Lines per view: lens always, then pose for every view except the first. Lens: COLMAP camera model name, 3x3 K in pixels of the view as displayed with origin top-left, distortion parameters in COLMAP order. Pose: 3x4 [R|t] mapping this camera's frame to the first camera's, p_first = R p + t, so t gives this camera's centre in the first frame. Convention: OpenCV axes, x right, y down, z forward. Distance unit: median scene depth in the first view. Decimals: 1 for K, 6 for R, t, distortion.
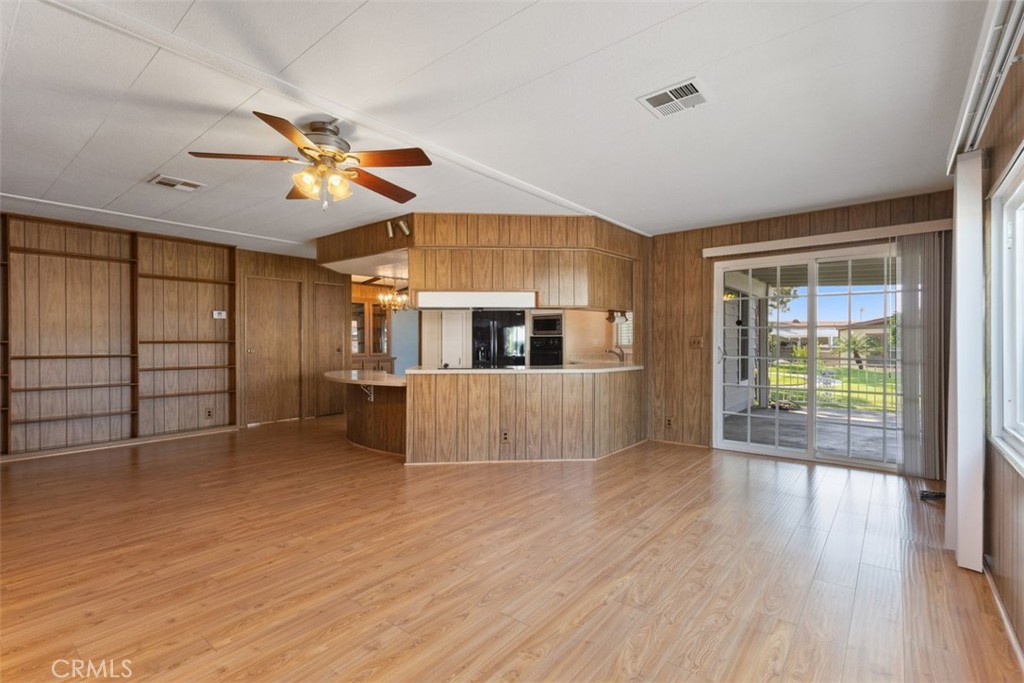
lens RADIAL K [[480.5, 0, 506.9], [0, 480.5, 341.0], [0, 0, 1]] dist [0.001488, 0.001364]
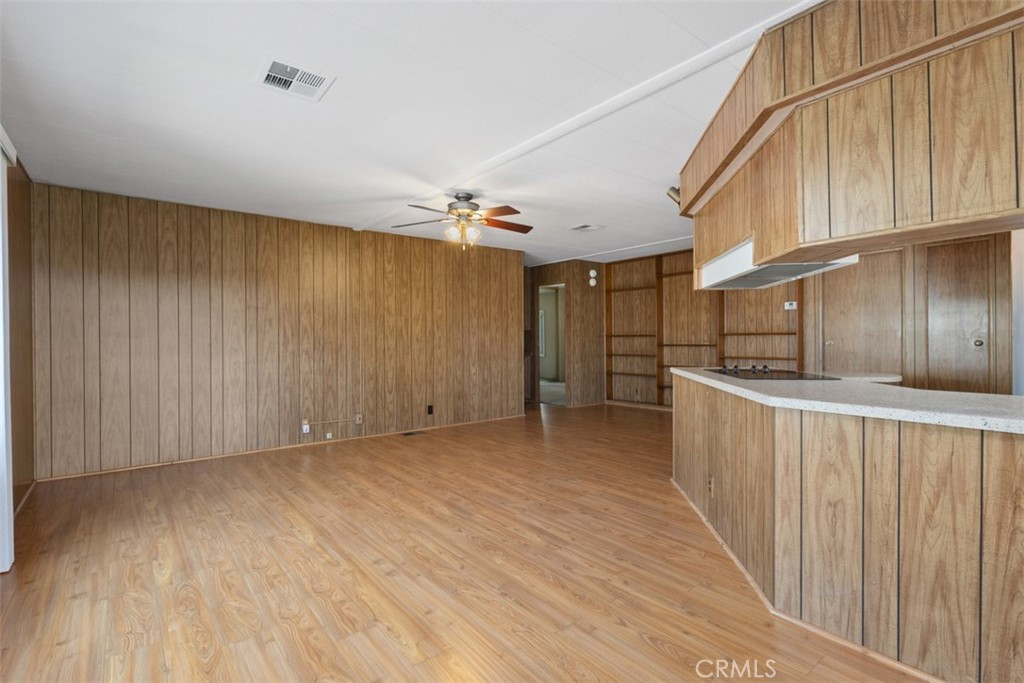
lens RADIAL K [[480.5, 0, 506.2], [0, 480.5, 343.8], [0, 0, 1]] dist [0.001488, 0.001364]
pose [[-0.218042, 0.014546, -0.975831, 0.936537], [0.011322, 0.999859, 0.012374, 0.008608], [0.975874, -0.008350, -0.218176, 1.268710]]
